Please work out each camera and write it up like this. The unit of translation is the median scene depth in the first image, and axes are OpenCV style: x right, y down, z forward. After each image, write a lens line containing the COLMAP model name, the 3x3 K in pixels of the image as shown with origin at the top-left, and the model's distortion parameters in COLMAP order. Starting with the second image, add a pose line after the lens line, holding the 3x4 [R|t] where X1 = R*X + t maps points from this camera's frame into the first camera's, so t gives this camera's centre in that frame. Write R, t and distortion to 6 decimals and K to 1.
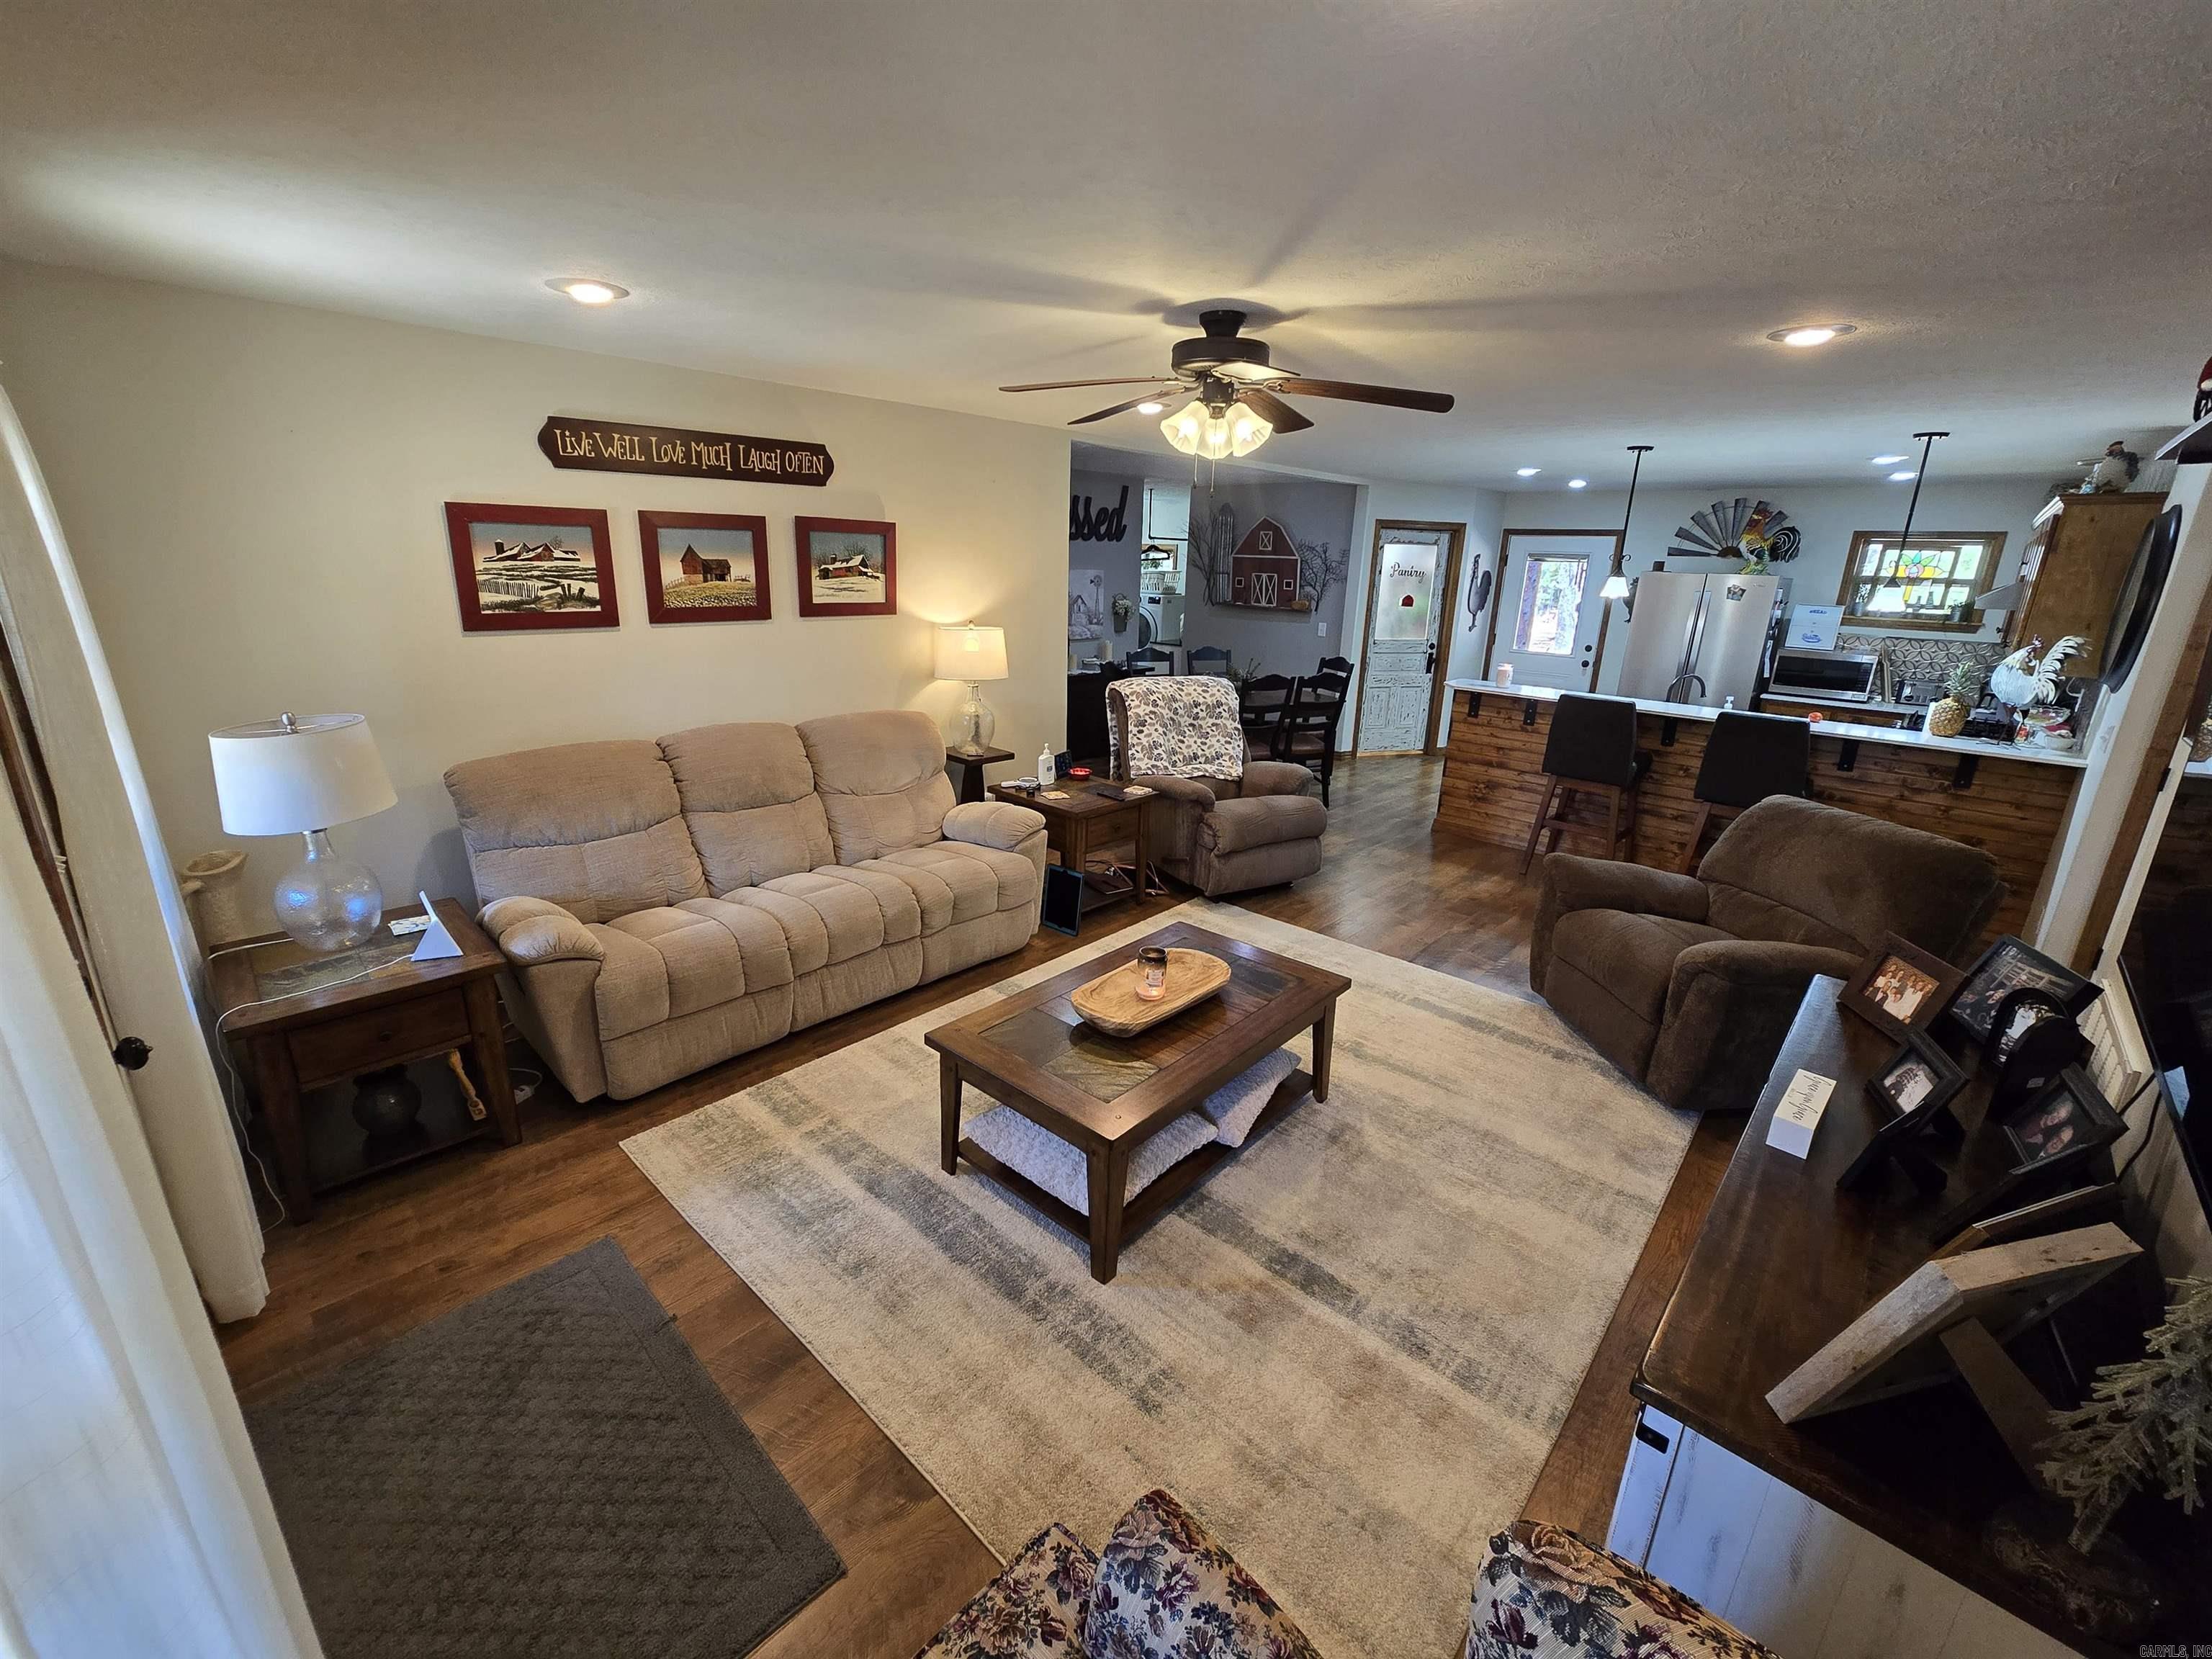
lens RADIAL K [[906.5, 0, 1090.6], [0, 906.5, 821.1], [0, 0, 1]] dist [-0.003541, -0.000328]
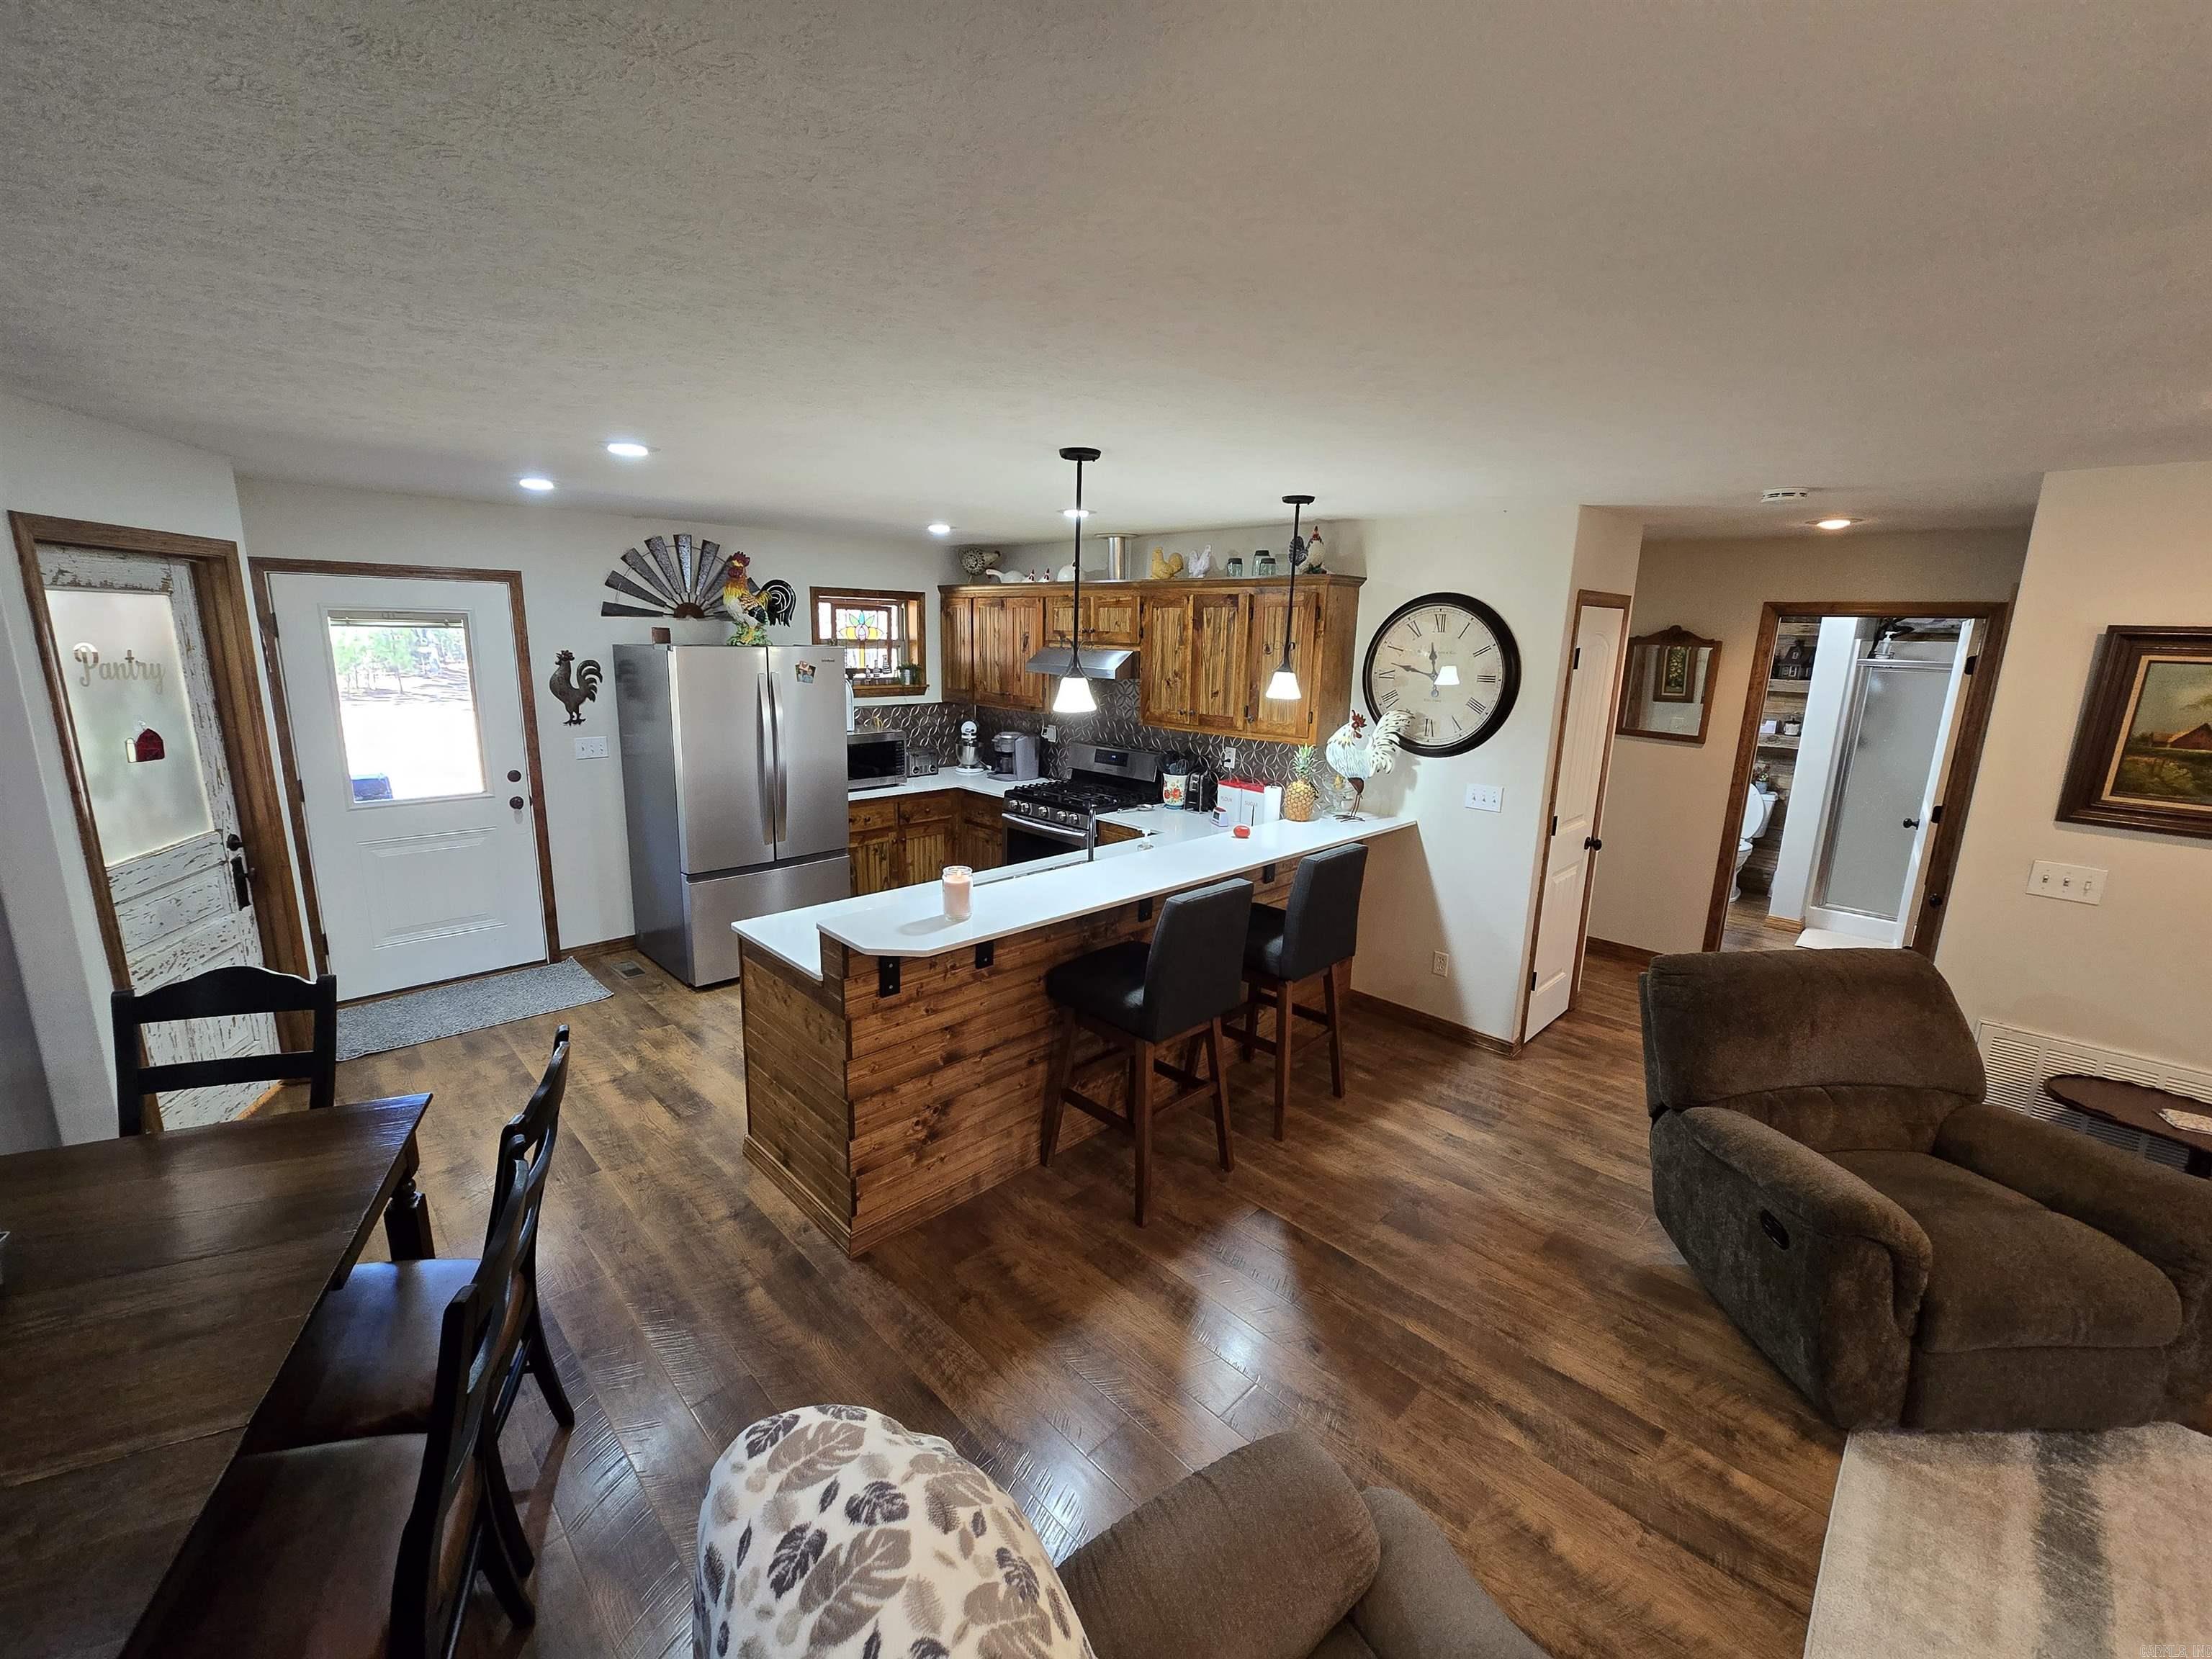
lens RADIAL K [[907.0, 0, 1094.4], [0, 907.0, 820.1], [0, 0, 1]] dist [-0.003000, 0.000237]
pose [[0.037253, -0.232534, 0.971875, 0.004524], [0.262190, 0.940752, 0.215038, -0.196543], [-0.964297, 0.246805, 0.096014, 0.616561]]
